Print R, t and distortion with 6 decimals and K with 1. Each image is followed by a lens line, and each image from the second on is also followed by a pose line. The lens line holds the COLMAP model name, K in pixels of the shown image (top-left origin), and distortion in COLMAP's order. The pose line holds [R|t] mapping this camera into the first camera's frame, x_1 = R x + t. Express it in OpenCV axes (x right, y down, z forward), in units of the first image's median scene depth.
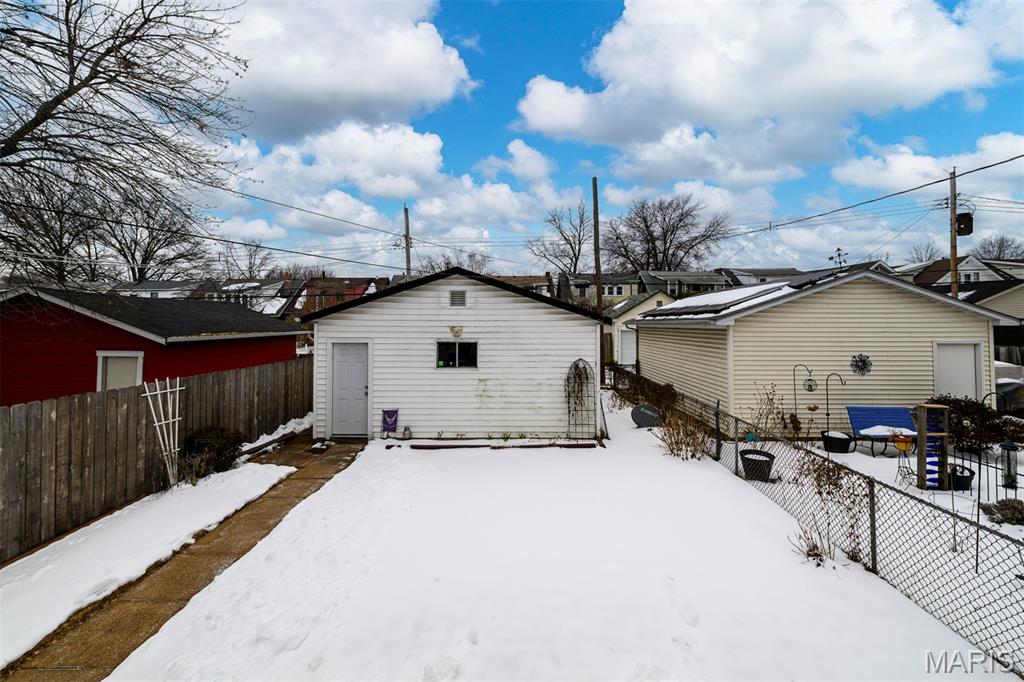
lens RADIAL K [[415.3, 0, 510.0], [0, 415.3, 319.5], [0, 0, 1]] dist [-0.000275, -0.000023]
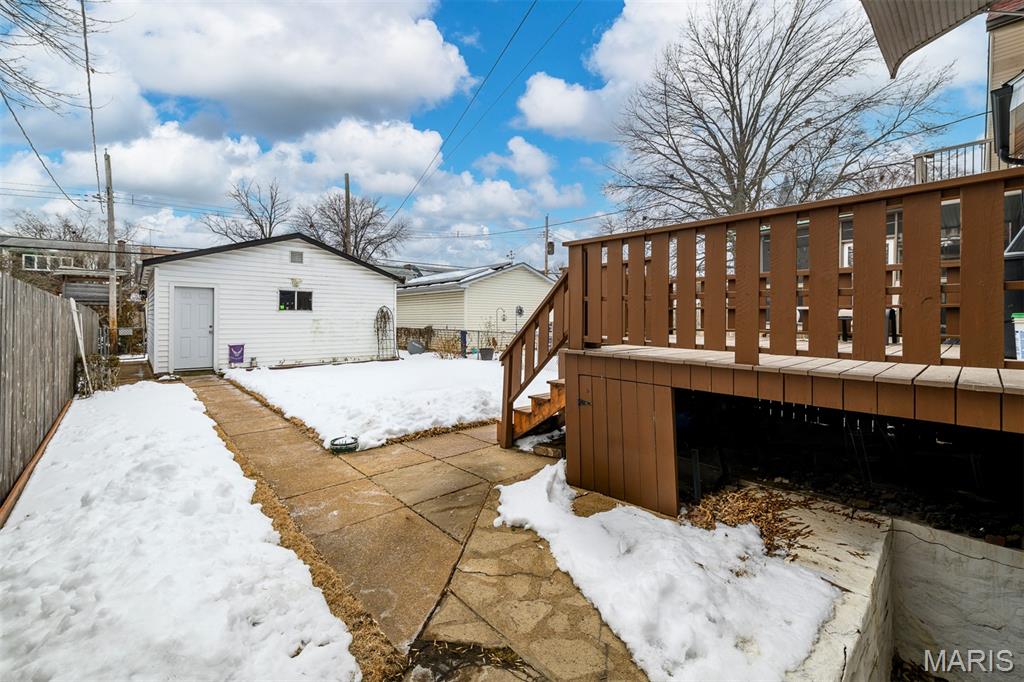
lens RADIAL K [[423.8, 0, 495.5], [0, 423.8, 311.5], [0, 0, 1]] dist [-0.000016, -0.000077]
pose [[0.756080, 0.014771, 0.654313, -0.517319], [-0.008617, 0.999883, -0.012614, 0.129341], [-0.654423, 0.003899, 0.756119, -0.404658]]
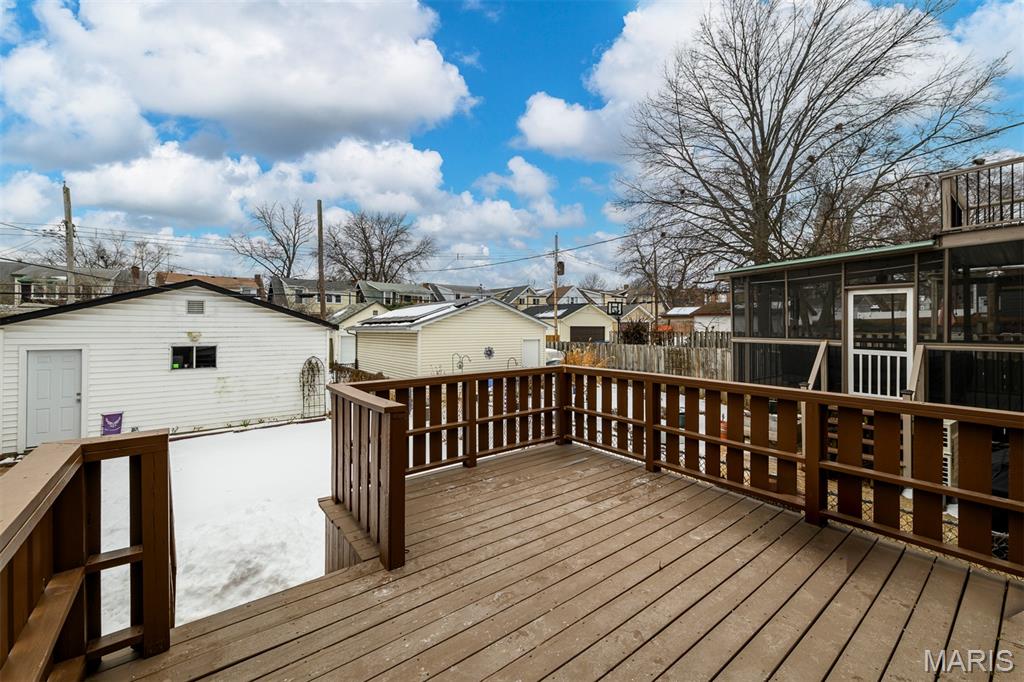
lens RADIAL K [[415.3, 0, 510.0], [0, 415.3, 319.5], [0, 0, 1]] dist [-0.000275, -0.000023]
pose [[0.792814, 0.013086, 0.609323, -0.135283], [-0.003162, 0.999844, -0.017359, -0.000571], [-0.609455, 0.011835, 0.792732, -0.409288]]
